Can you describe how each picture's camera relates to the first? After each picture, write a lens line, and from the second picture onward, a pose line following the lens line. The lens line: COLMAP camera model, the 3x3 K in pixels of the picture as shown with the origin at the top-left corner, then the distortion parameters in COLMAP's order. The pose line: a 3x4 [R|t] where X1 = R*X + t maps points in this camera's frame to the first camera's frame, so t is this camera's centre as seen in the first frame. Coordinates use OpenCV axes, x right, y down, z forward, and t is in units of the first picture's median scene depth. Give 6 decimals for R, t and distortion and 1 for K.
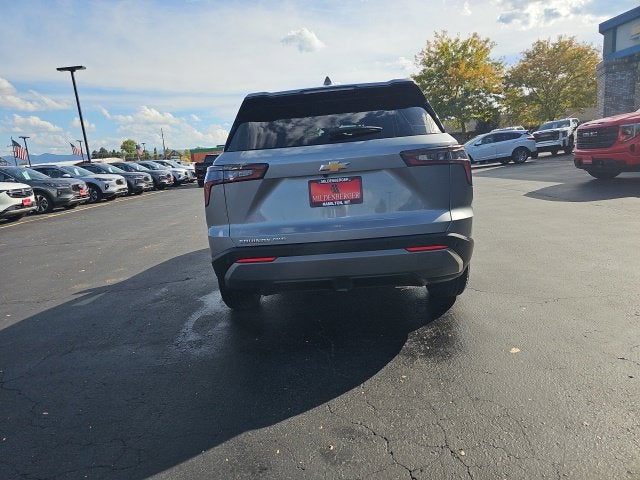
lens RADIAL K [[420.2, 0, 313.9], [0, 420.2, 241.9], [0, 0, 1]] dist [0.056568, -0.045135]
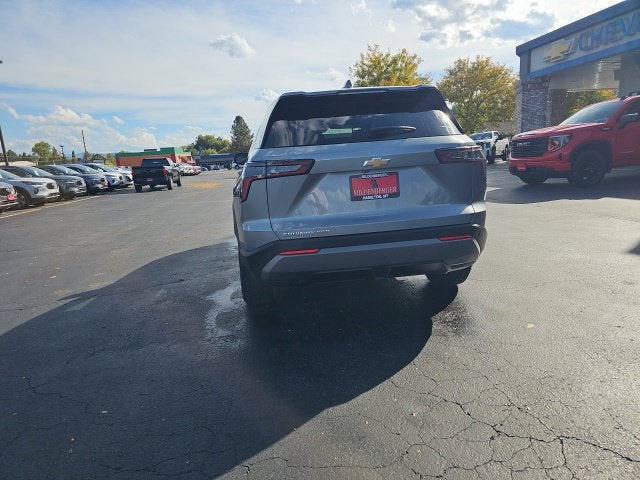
lens RADIAL K [[420.2, 0, 317.4], [0, 420.2, 244.2], [0, 0, 1]] dist [0.056568, -0.045135]
pose [[0.986487, -0.018041, 0.162842, -0.034354], [0.019899, 0.999754, -0.009790, 0.004557], [-0.162625, 0.012899, 0.986604, -0.004366]]
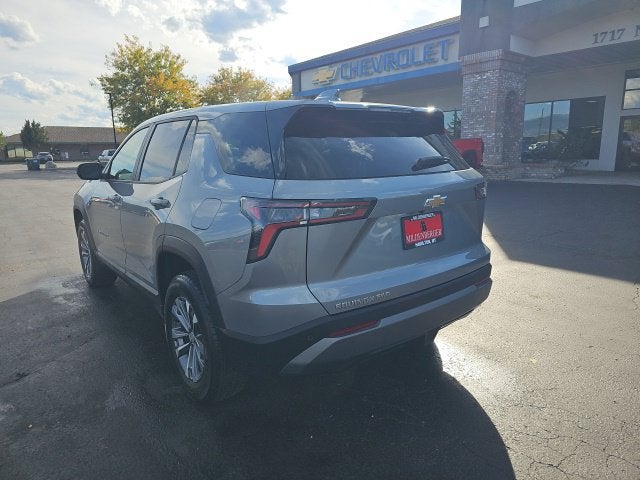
lens RADIAL K [[419.4, 0, 323.4], [0, 419.4, 234.2], [0, 0, 1]] dist [0.050649, -0.039490]
pose [[0.749329, -0.062870, 0.659206, -0.084692], [0.089729, 0.995942, -0.007011, -0.015530], [-0.656090, 0.064404, 0.751930, 0.062334]]
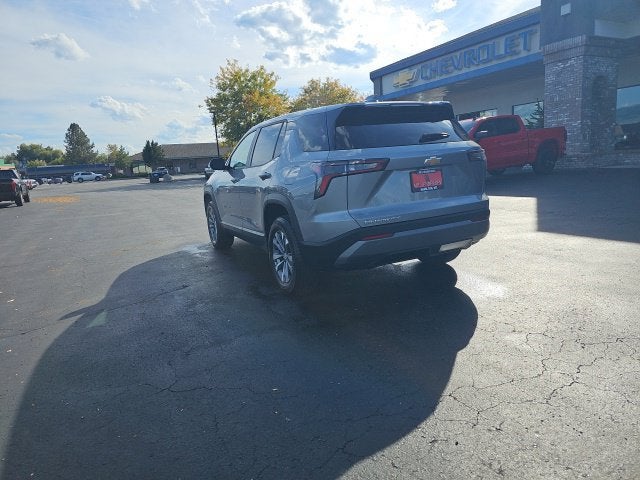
lens RADIAL K [[420.2, 0, 318.8], [0, 420.2, 231.9], [0, 0, 1]] dist [0.056568, -0.045135]
pose [[0.874391, -0.063858, 0.481002, -0.114263], [0.097270, 0.994248, -0.044828, 0.008818], [-0.475373, 0.085984, 0.875573, 0.001245]]
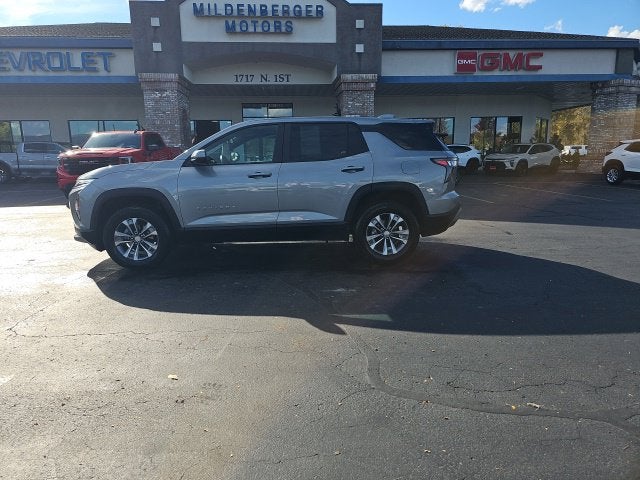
lens RADIAL K [[419.4, 0, 313.4], [0, 419.4, 234.5], [0, 0, 1]] dist [0.050649, -0.039490]
pose [[-0.071251, -0.098038, 0.992629, -0.269767], [0.217357, 0.969717, 0.111377, -0.025985], [-0.973488, 0.223691, -0.047784, 0.232273]]
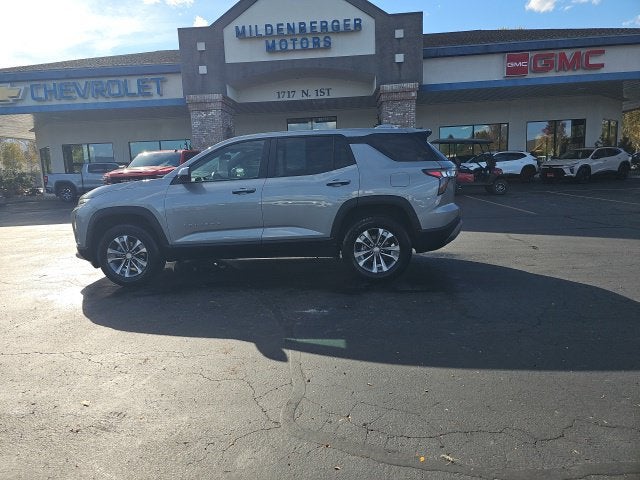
lens RADIAL K [[419.4, 0, 314.0], [0, 419.4, 231.0], [0, 0, 1]] dist [0.050649, -0.039490]
pose [[0.066001, -0.062434, 0.995864, -0.261479], [0.234055, 0.971164, 0.045373, -0.018649], [-0.969981, 0.230092, 0.078711, 0.192390]]
